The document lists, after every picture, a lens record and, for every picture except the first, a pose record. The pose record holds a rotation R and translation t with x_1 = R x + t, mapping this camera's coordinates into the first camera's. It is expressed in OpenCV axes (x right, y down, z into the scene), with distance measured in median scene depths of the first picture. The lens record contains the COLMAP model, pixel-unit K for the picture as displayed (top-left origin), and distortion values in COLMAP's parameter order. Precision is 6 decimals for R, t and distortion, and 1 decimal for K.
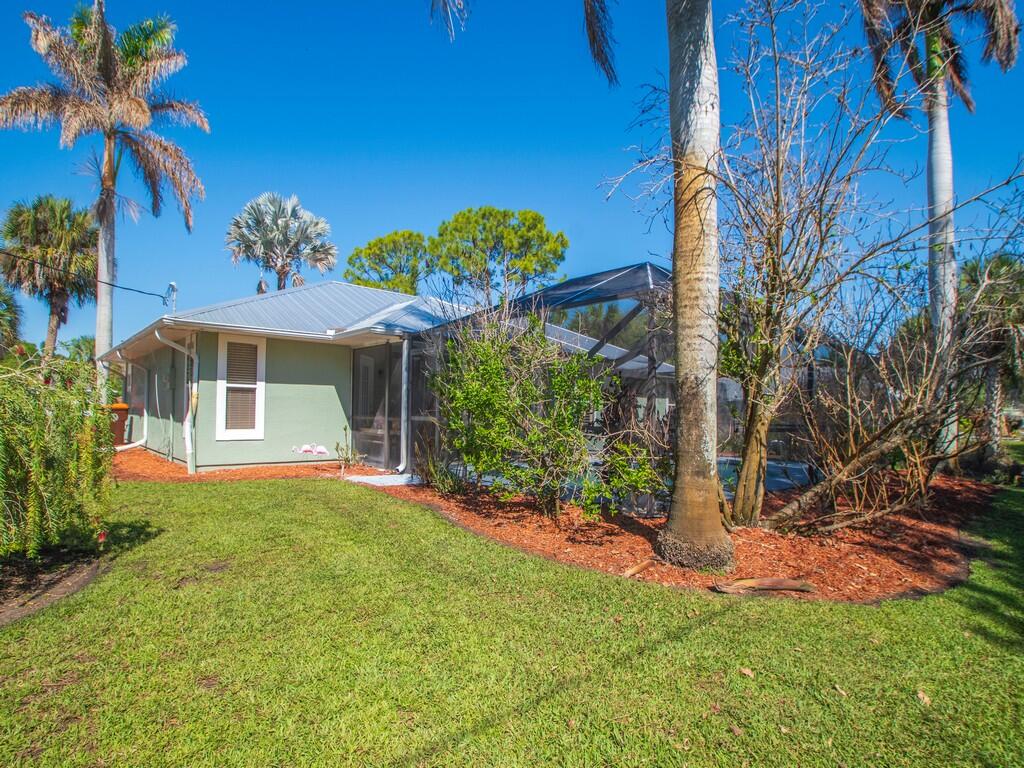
lens RADIAL K [[547.8, 0, 513.3], [0, 547.8, 384.6], [0, 0, 1]] dist [-0.028953, -0.000694]
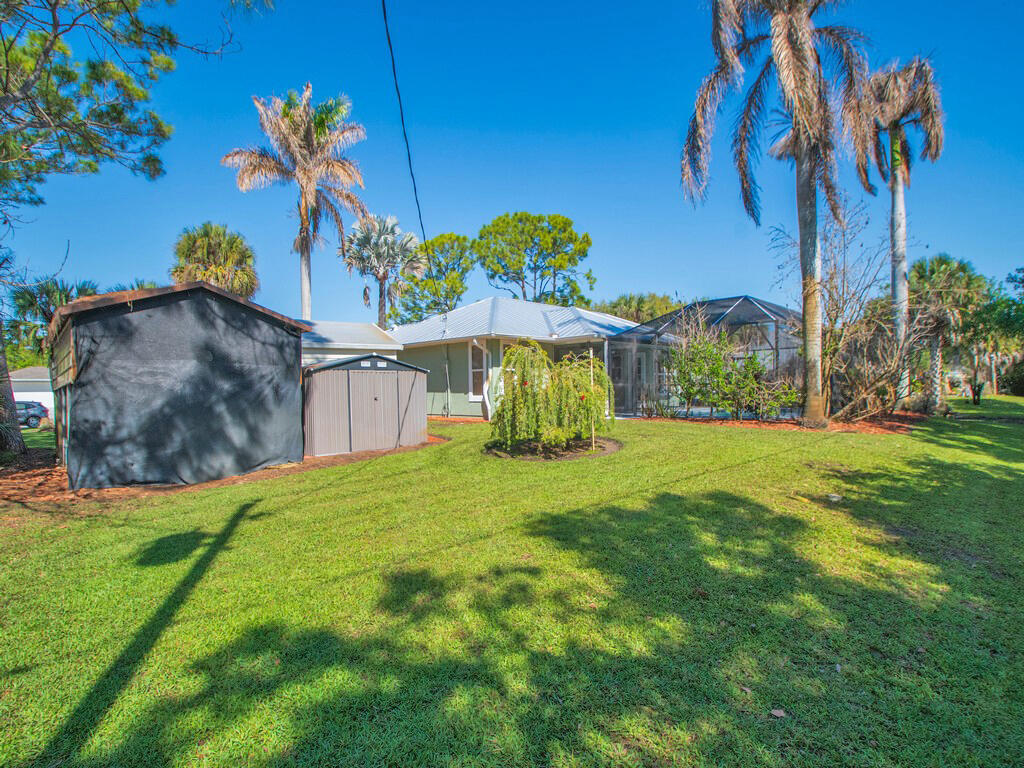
lens RADIAL K [[547.8, 0, 510.3], [0, 547.8, 384.8], [0, 0, 1]] dist [-0.028953, -0.000694]
pose [[0.998214, -0.033105, 0.049727, -0.251687], [0.031146, 0.998727, 0.039673, -0.008051], [-0.050977, -0.038053, 0.997975, -0.310807]]
